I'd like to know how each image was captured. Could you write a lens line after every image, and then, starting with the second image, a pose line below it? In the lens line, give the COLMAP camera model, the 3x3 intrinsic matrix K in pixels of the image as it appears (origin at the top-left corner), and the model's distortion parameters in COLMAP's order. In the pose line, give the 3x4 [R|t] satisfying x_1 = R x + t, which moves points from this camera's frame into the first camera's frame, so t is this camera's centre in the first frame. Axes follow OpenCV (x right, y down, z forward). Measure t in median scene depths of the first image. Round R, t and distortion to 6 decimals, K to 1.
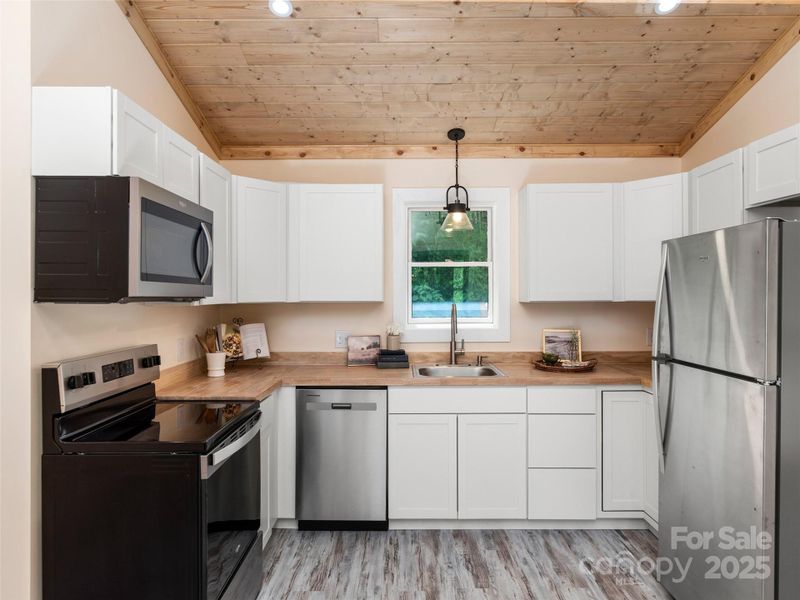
lens RADIAL K [[485.4, 0, 398.3], [0, 485.4, 296.3], [0, 0, 1]] dist [-0.001272, -0.000077]
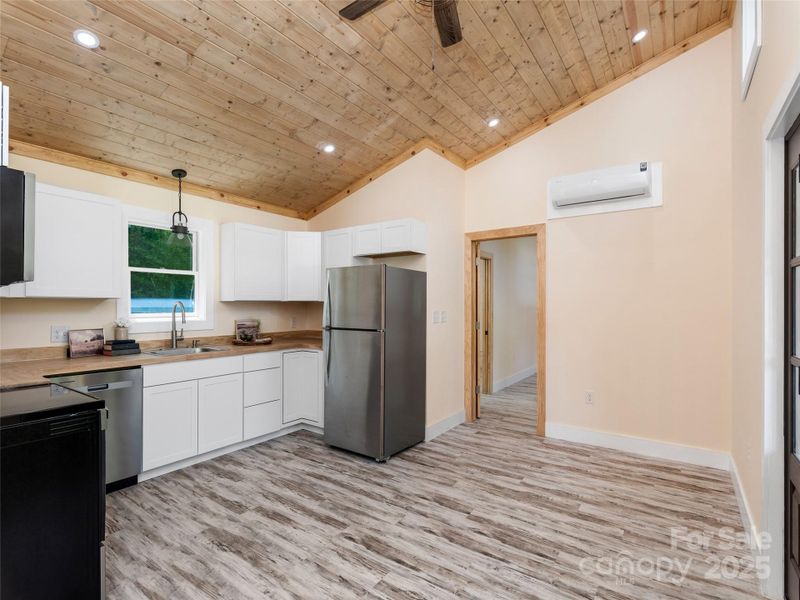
lens RADIAL K [[390.6, 0, 400.2], [0, 390.6, 306.5], [0, 0, 1]] dist [0.003409, 0.000306]
pose [[0.576390, 0.002545, 0.817171, -0.432504], [-0.000863, 0.999996, -0.002506, 0.033216], [-0.817174, 0.000739, 0.576390, -0.114651]]
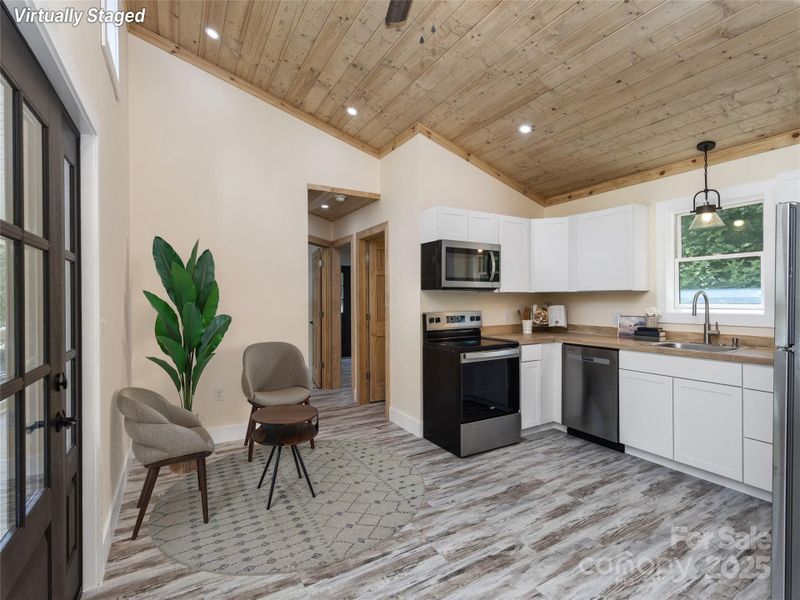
lens RADIAL K [[390.6, 0, 398.3], [0, 390.6, 299.7], [0, 0, 1]] dist [0.003409, 0.000306]
pose [[0.504064, 0.003100, -0.863661, 0.600947], [0.002956, 0.999982, 0.005315, 0.030432], [0.863661, -0.005232, 0.504046, -0.124786]]
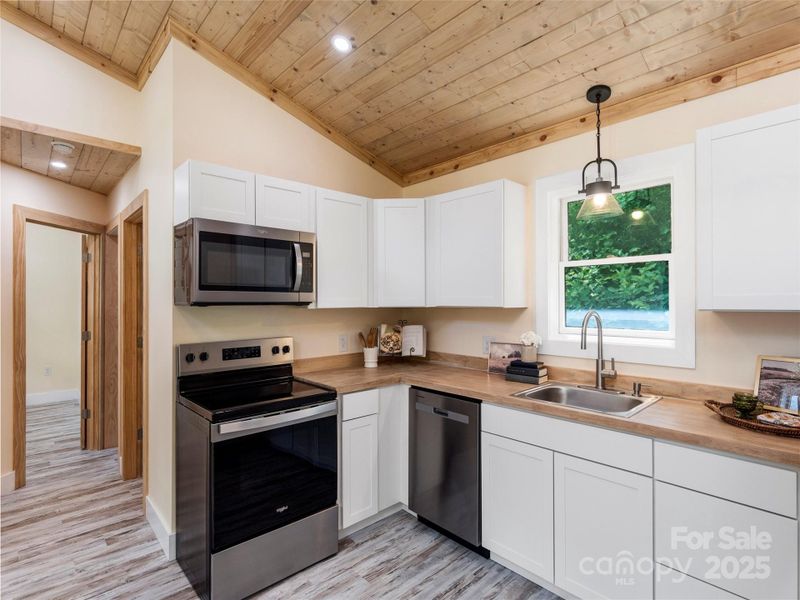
lens RADIAL K [[408.5, 0, 399.8], [0, 408.5, 300.0], [0, 0, 1]] dist [-0.002121, 0.001011]
pose [[0.682657, -0.000251, -0.730739, 0.407750], [-0.000762, 0.999999, -0.001055, -0.002120], [0.730739, 0.001278, 0.682656, 0.341316]]
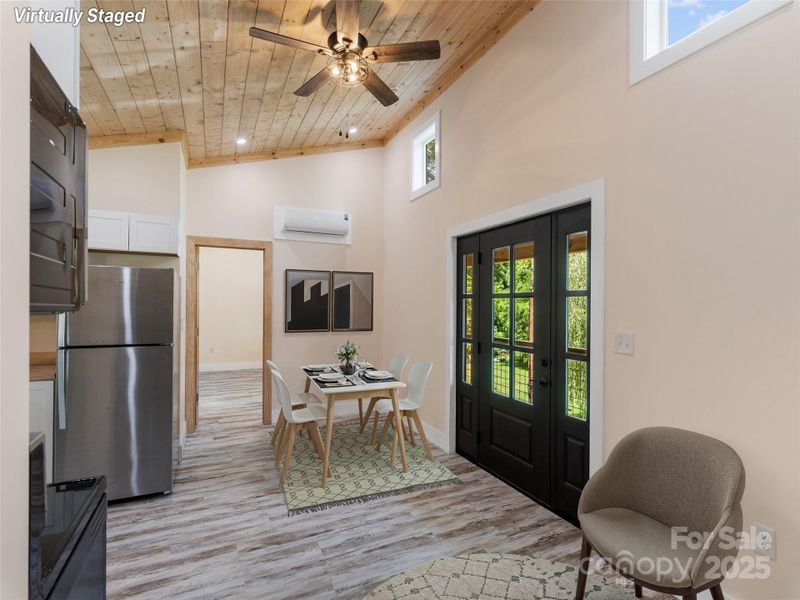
lens RADIAL K [[390.6, 0, 398.4], [0, 390.6, 304.7], [0, 0, 1]] dist [0.003409, 0.000306]
pose [[-0.434178, 0.001458, 0.900826, -0.678572], [-0.006131, 0.999971, -0.004574, 0.001980], [-0.900806, -0.007509, -0.434157, 0.464237]]
